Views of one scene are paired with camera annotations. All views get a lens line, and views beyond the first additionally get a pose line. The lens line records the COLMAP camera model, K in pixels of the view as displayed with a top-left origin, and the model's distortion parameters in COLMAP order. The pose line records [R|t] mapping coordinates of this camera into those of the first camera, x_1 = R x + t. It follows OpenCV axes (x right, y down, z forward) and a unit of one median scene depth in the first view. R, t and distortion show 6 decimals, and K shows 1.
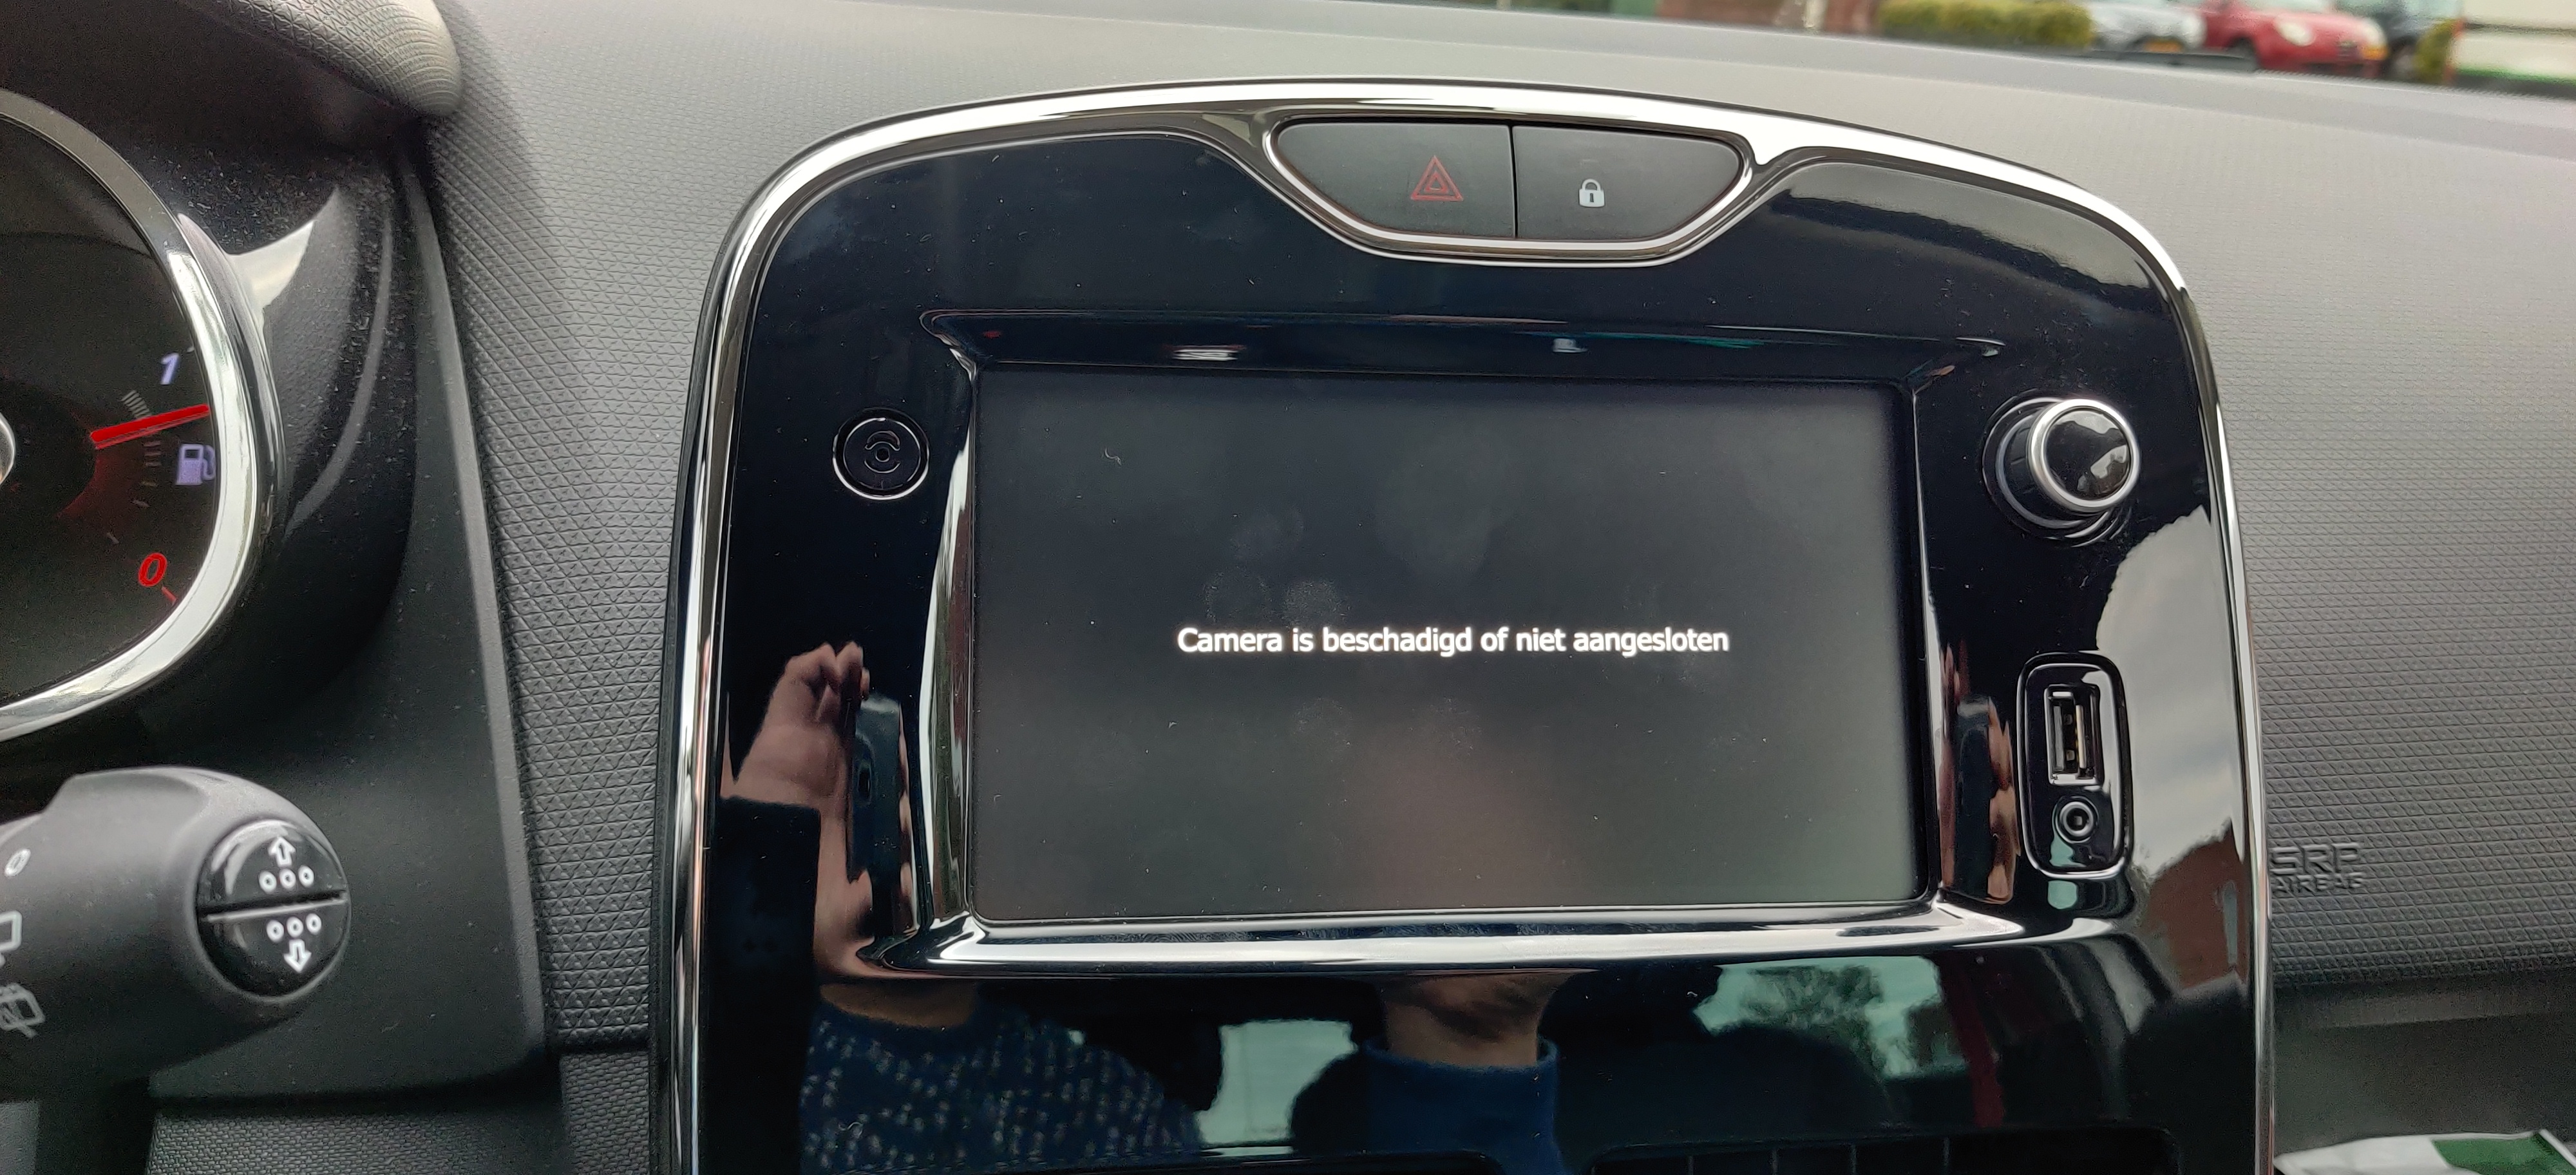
lens RADIAL K [[1825.4, 0, 1289.3], [0, 1825.4, 564.6], [0, 0, 1]] dist [-0.059088, -0.000987]
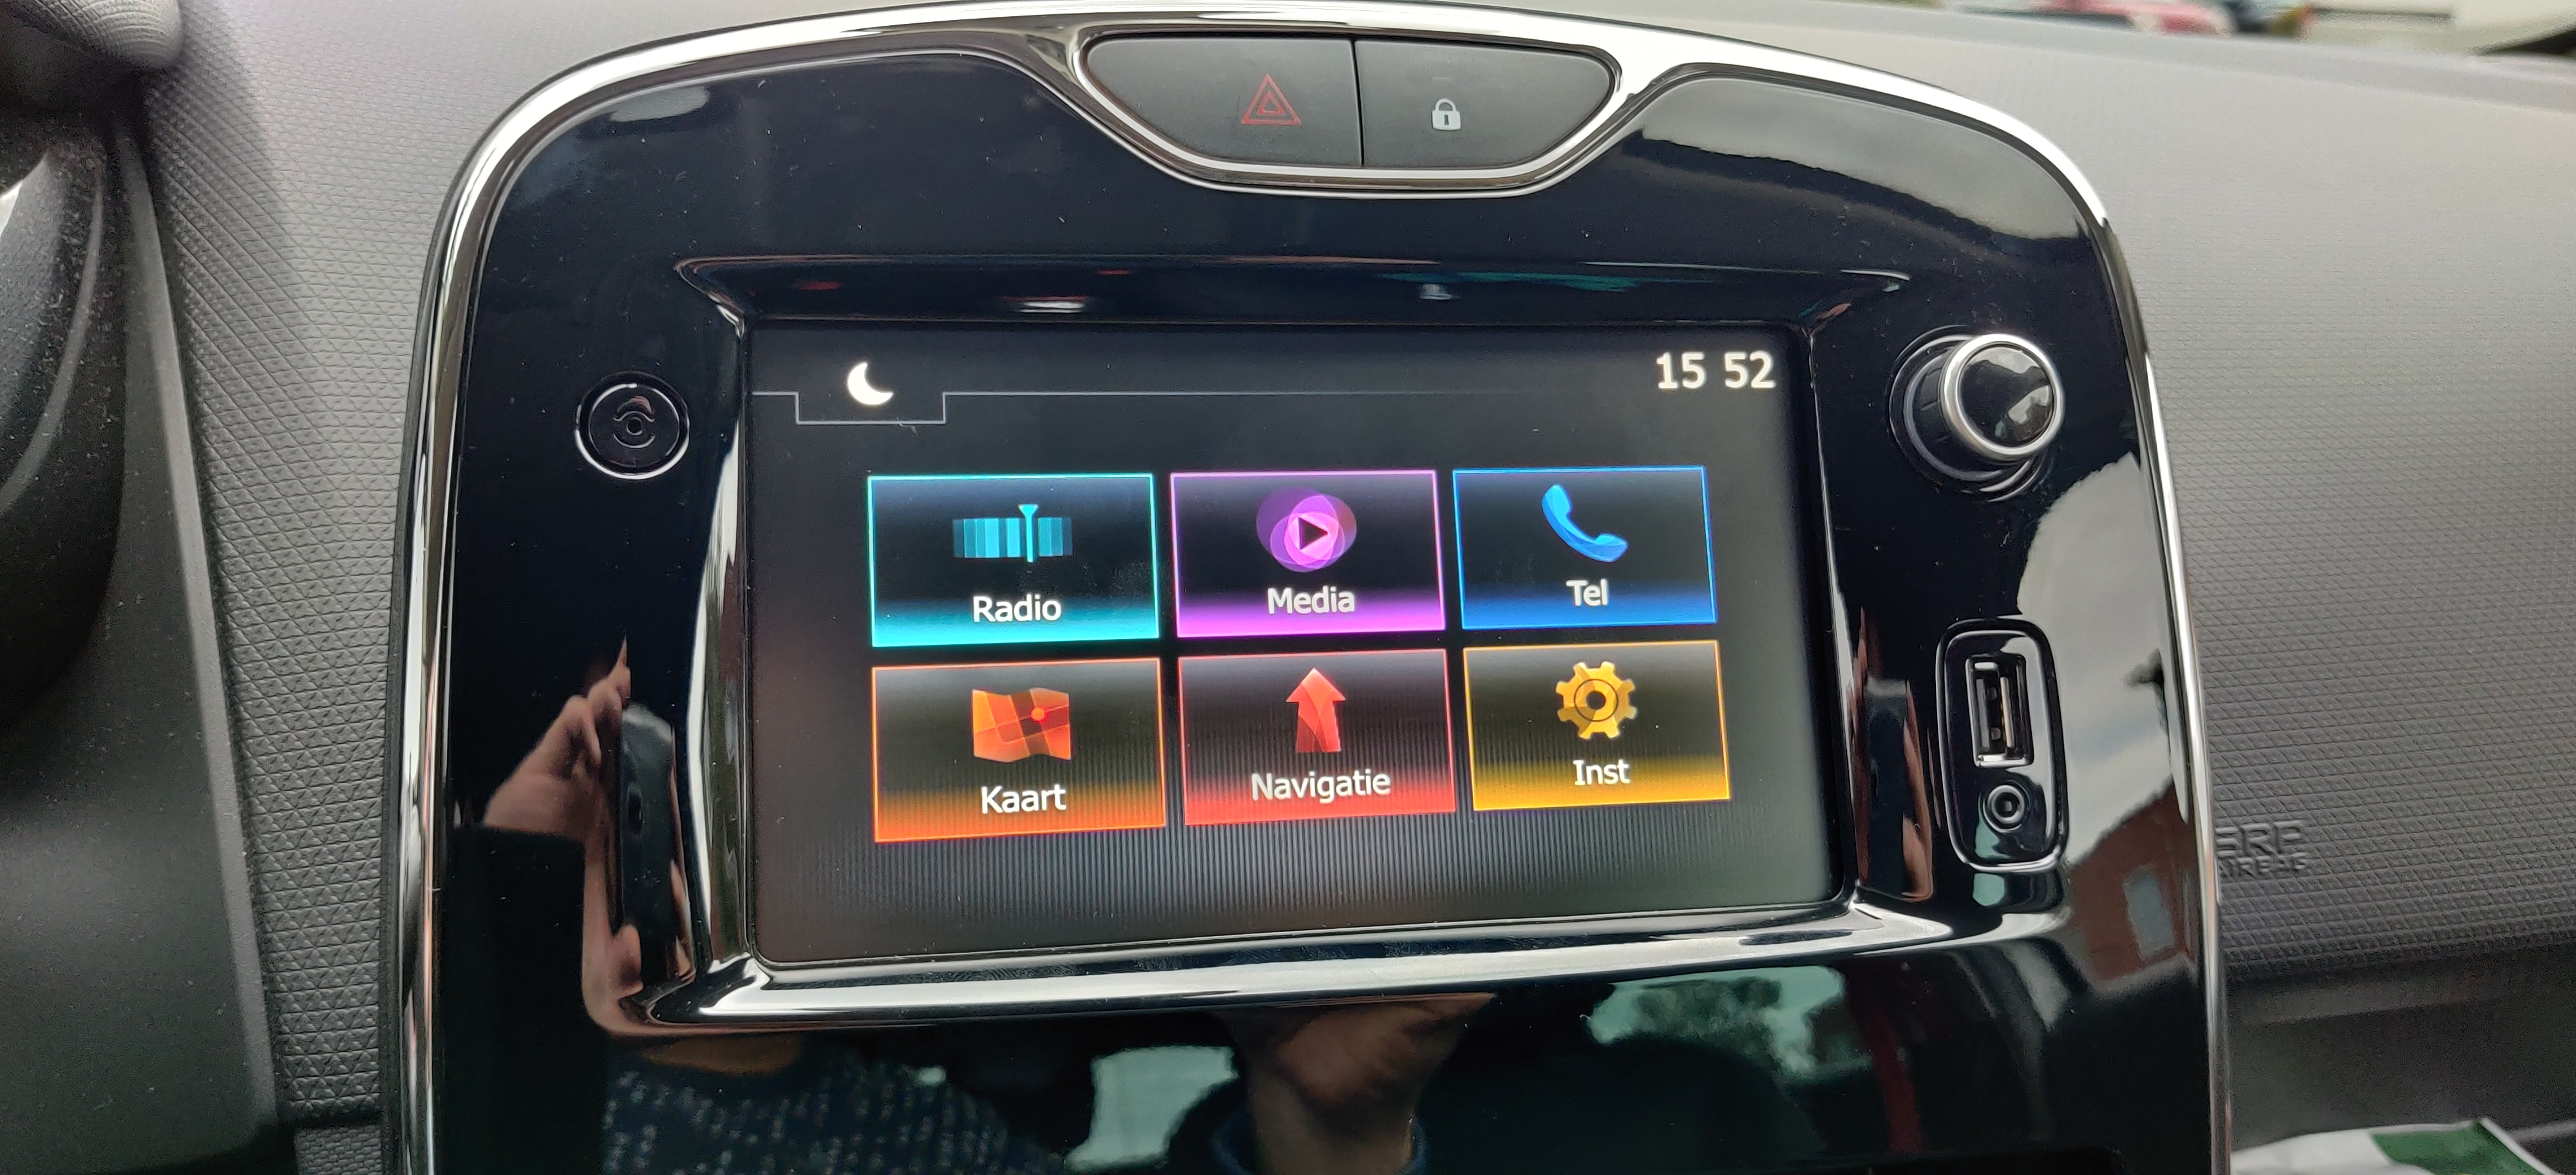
lens RADIAL K [[1825.4, 0, 1241.5], [0, 1825.4, 578.7], [0, 0, 1]] dist [-0.059088, -0.000987]
pose [[0.998845, -0.028022, 0.039025, 0.025908], [0.027978, 0.999607, 0.001686, 0.016844], [-0.039057, -0.000592, 0.999237, 0.118900]]
